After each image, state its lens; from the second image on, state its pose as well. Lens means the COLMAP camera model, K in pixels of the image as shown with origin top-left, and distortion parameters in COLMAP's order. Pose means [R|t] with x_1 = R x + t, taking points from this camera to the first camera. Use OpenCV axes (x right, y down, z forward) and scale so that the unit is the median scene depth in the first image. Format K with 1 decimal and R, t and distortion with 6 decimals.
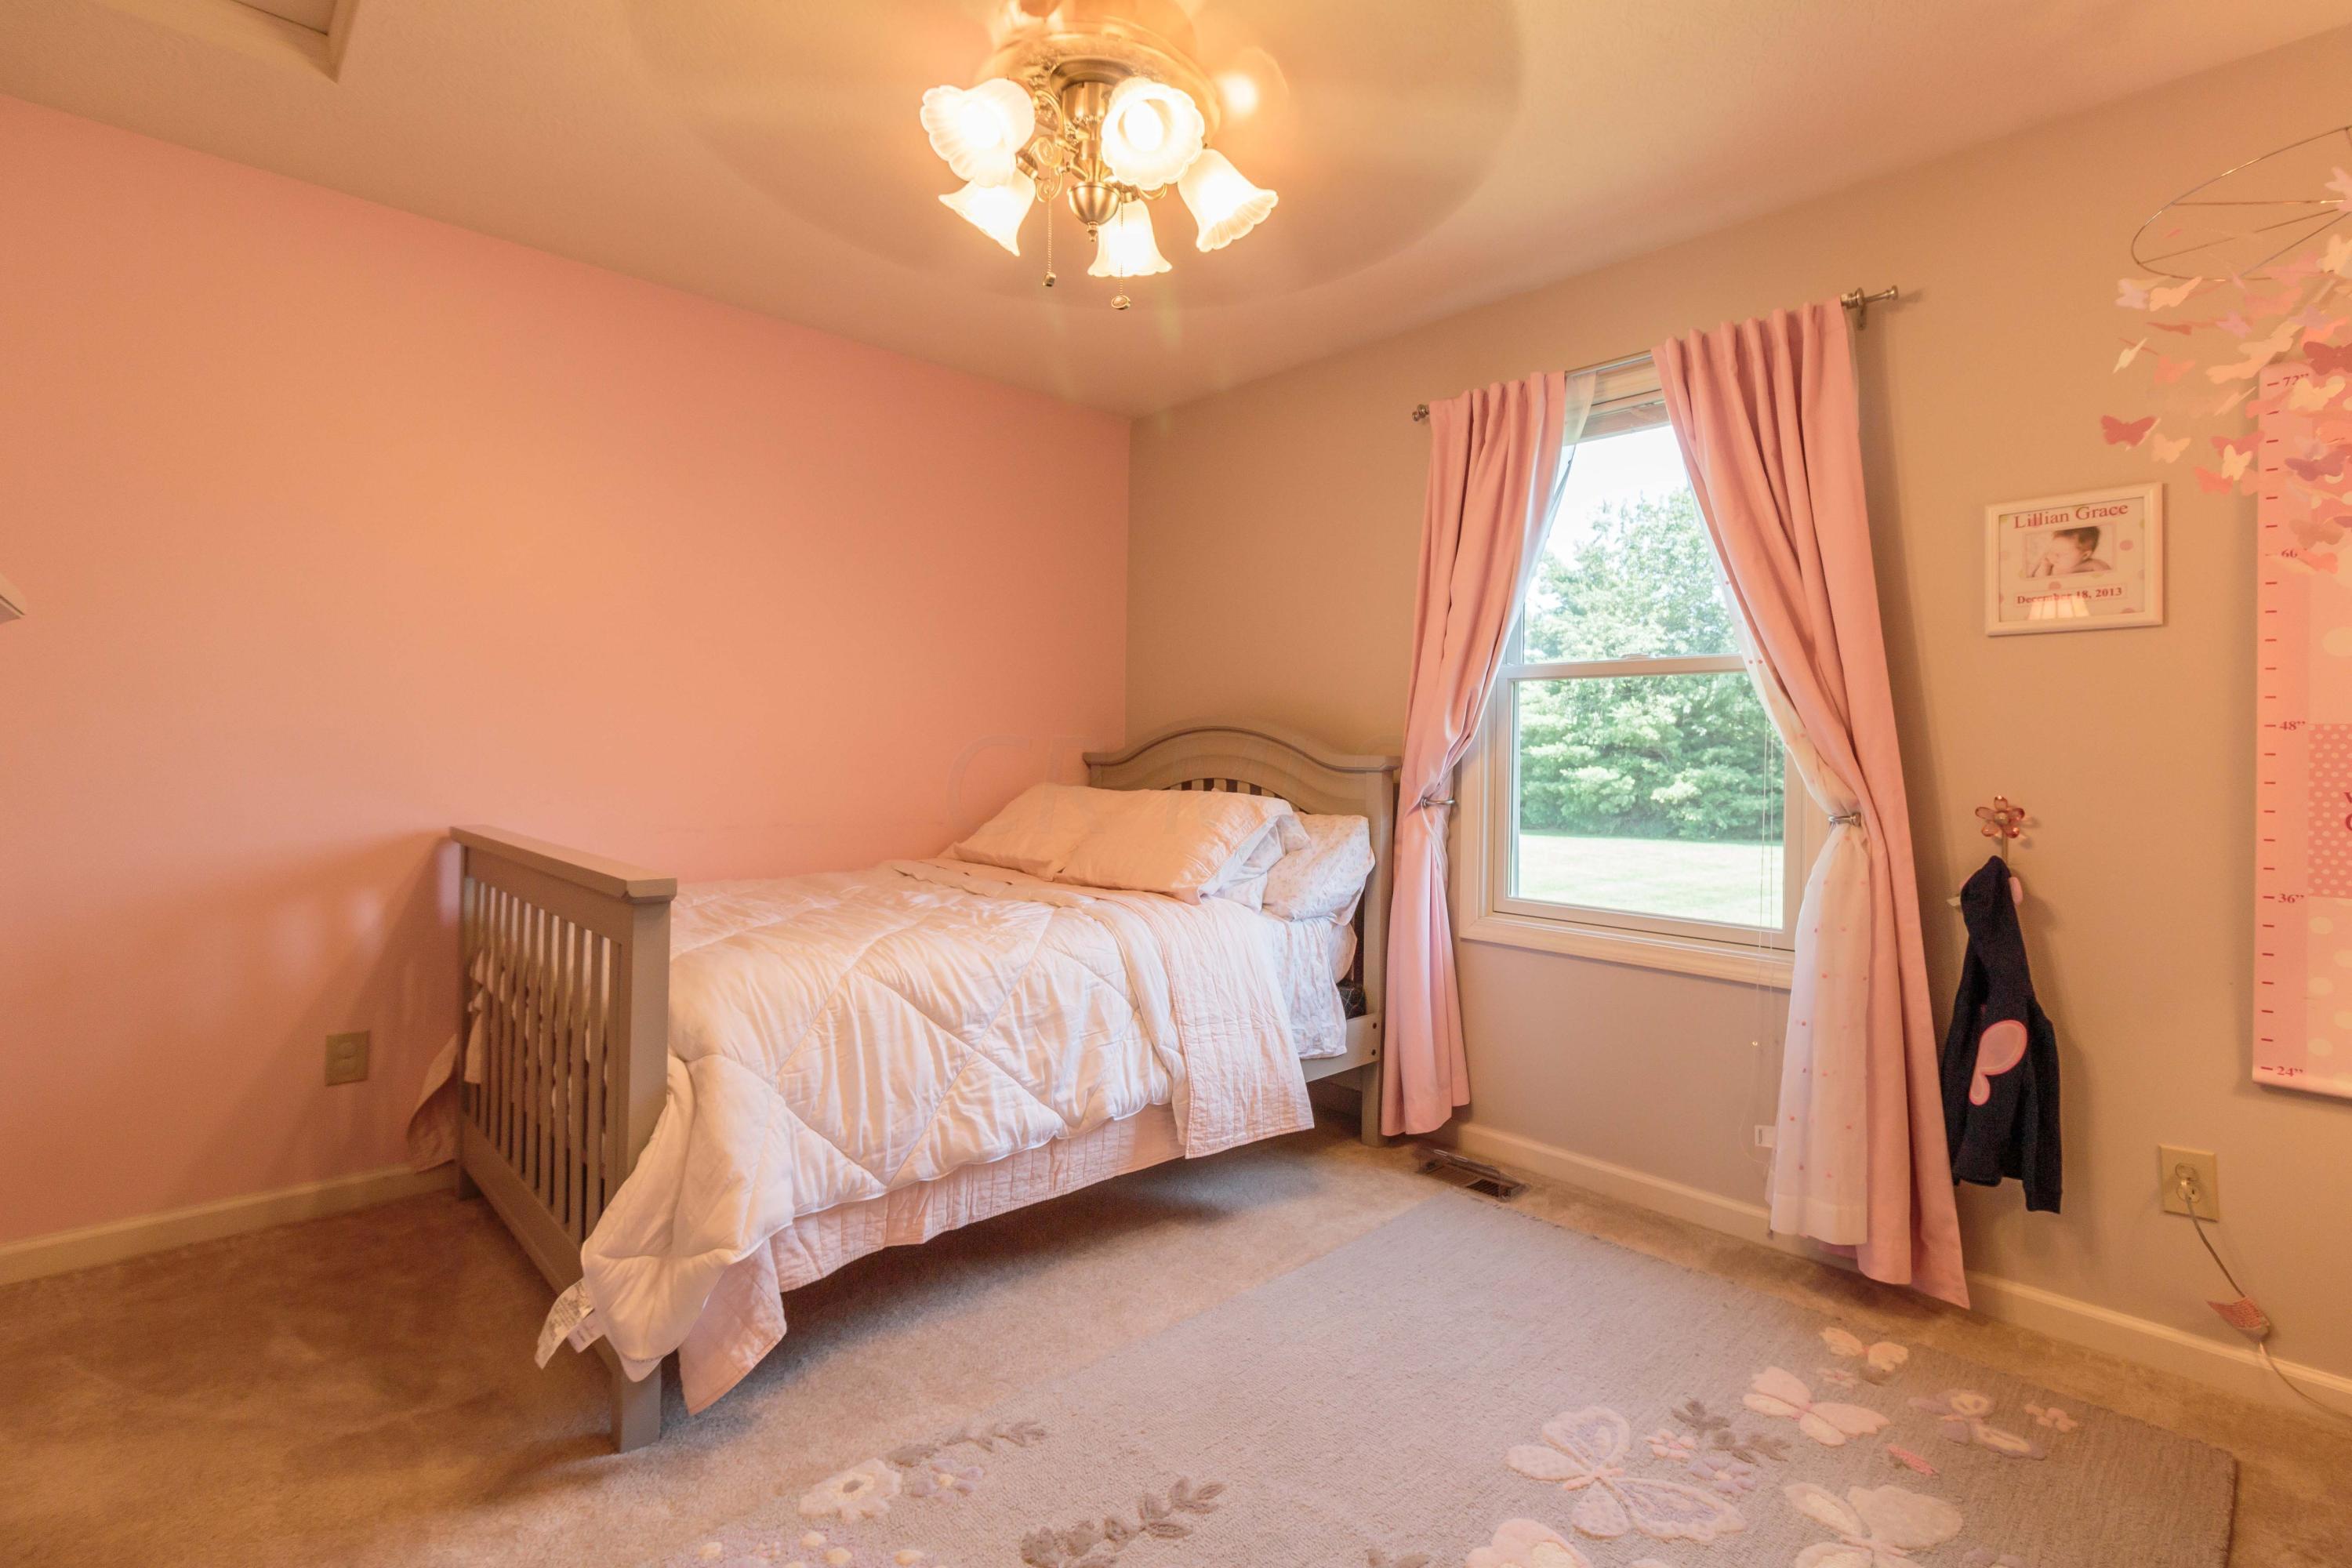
lens RADIAL K [[1143.5, 0, 1176.0], [0, 1143.5, 784.0], [0, 0, 1]] dist [-0.000540, -0.000095]
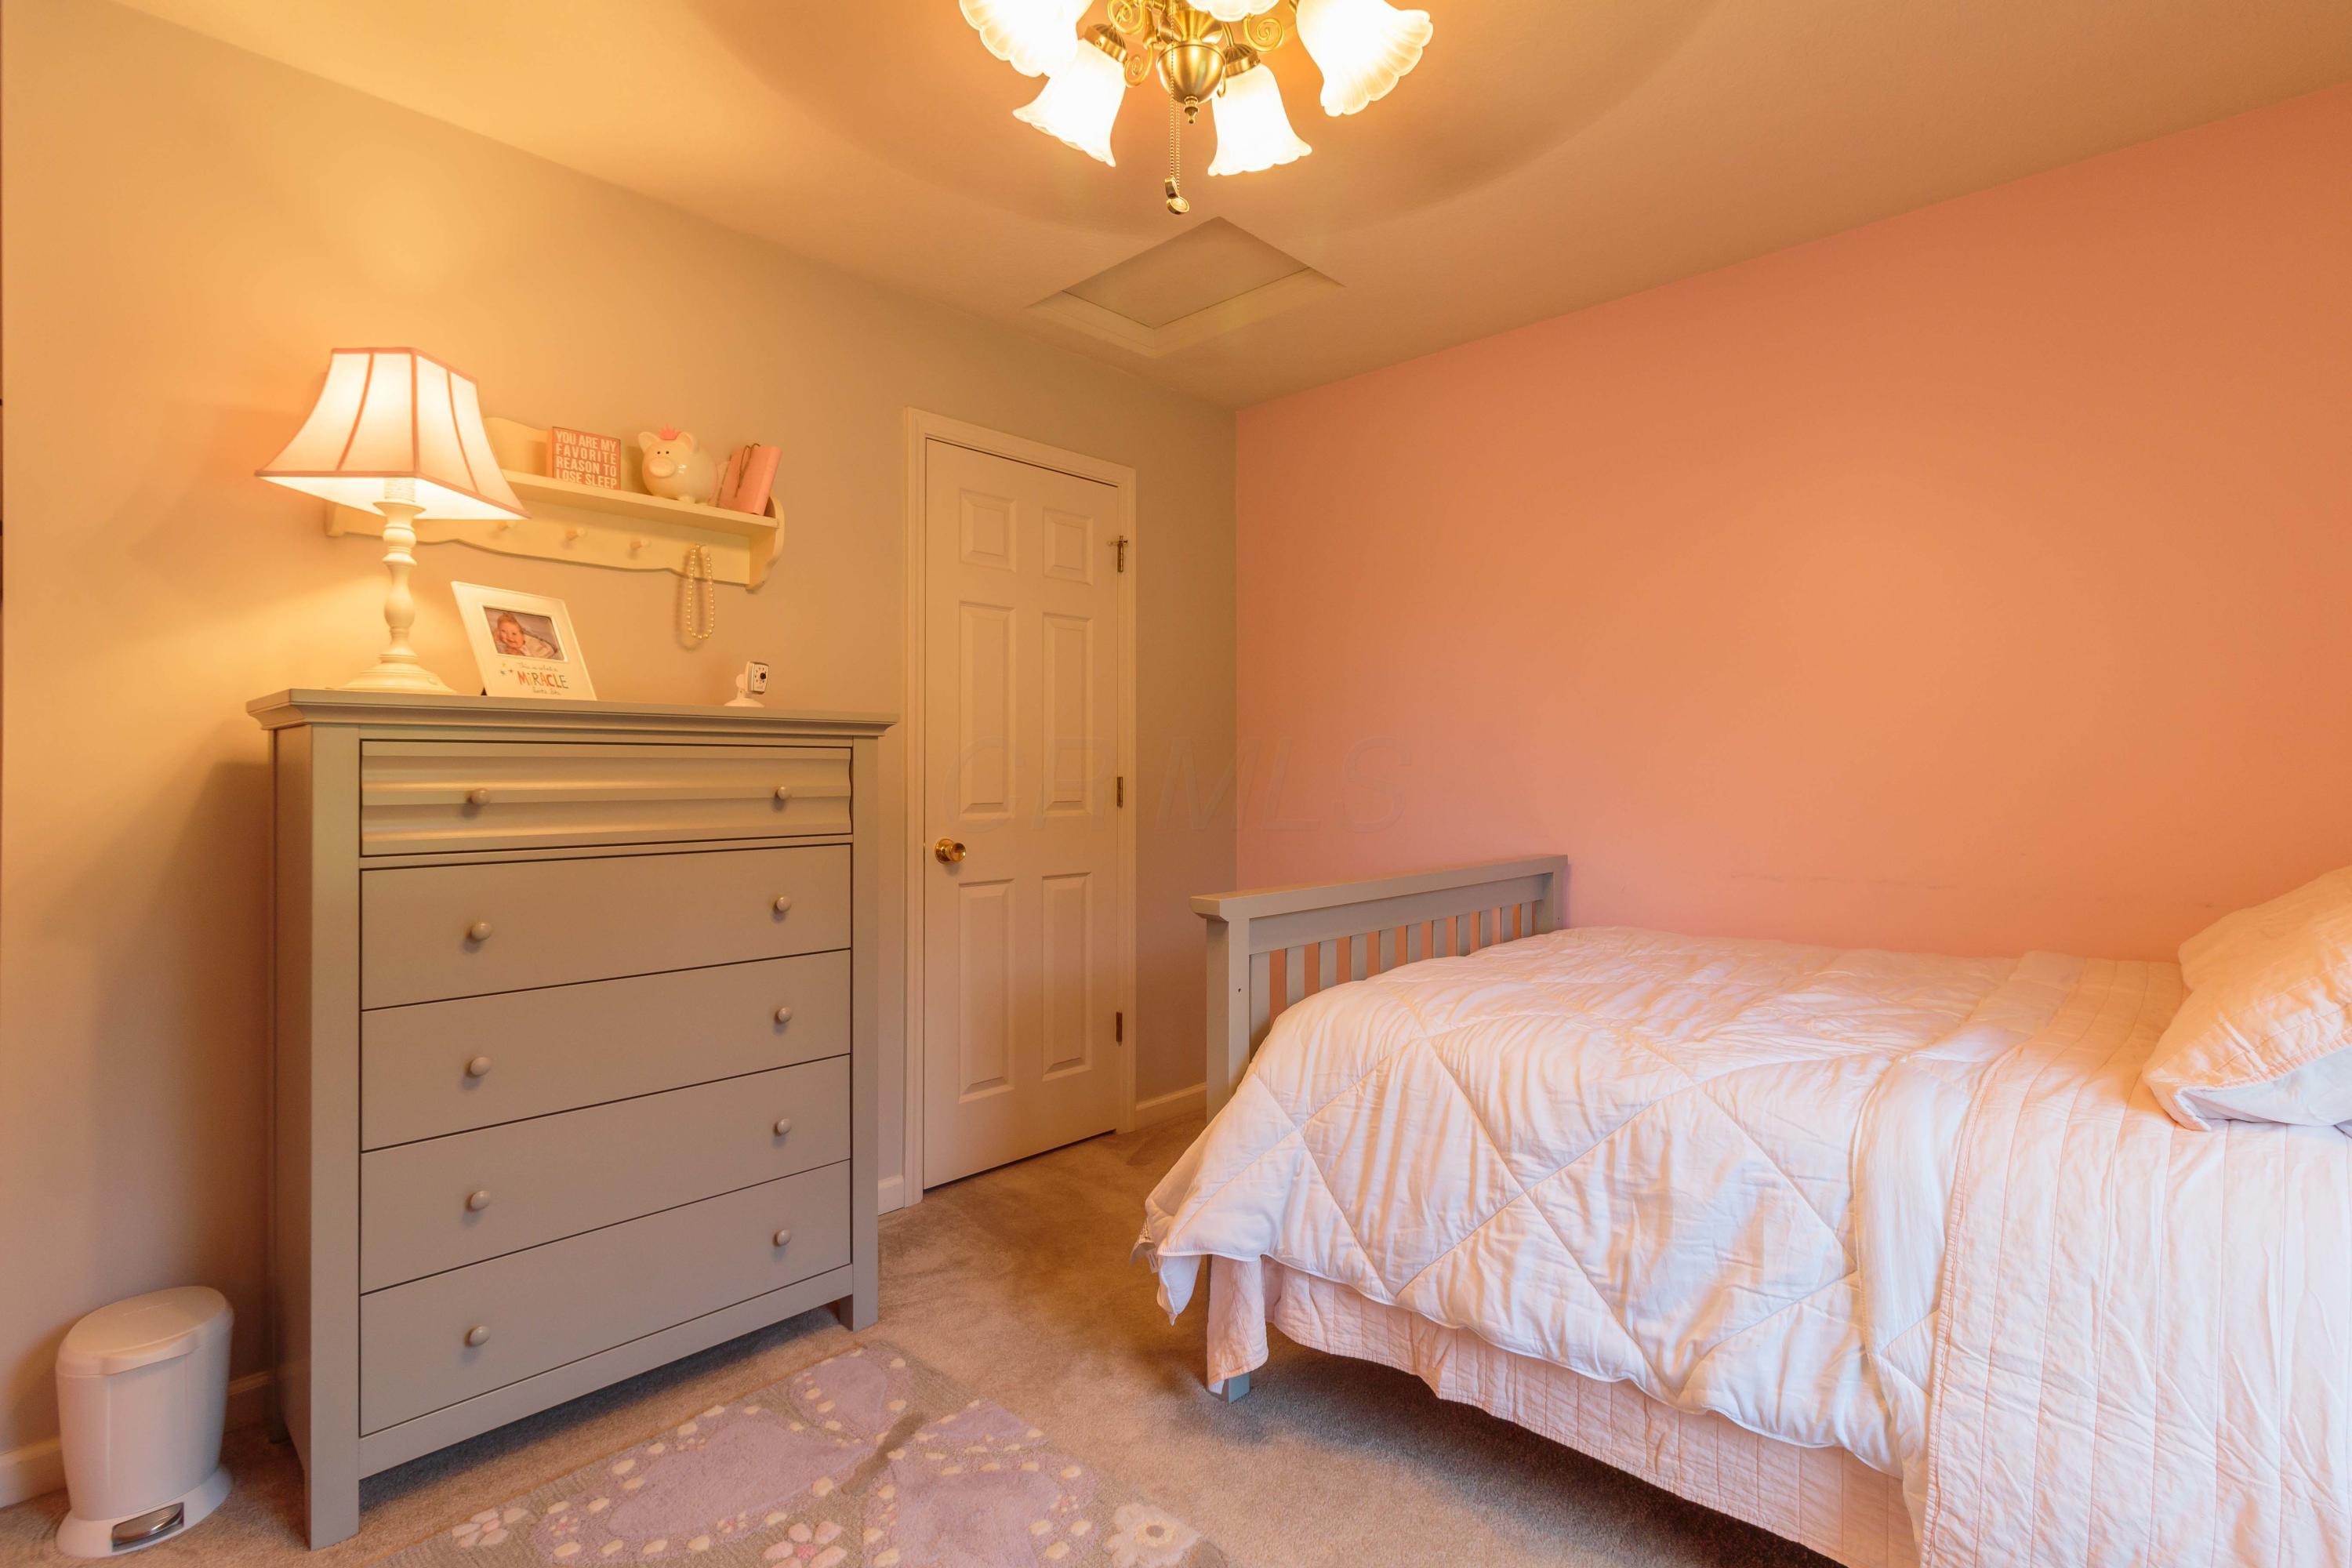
lens RADIAL K [[1079.5, 0, 1176.0], [0, 1079.5, 784.0], [0, 0, 1]] dist [0.001707, 0.000720]
pose [[0.070645, -0.004981, -0.997489, 0.507886], [-0.019731, 0.999785, -0.006390, -0.020317], [0.997306, 0.020133, 0.070532, 0.729662]]
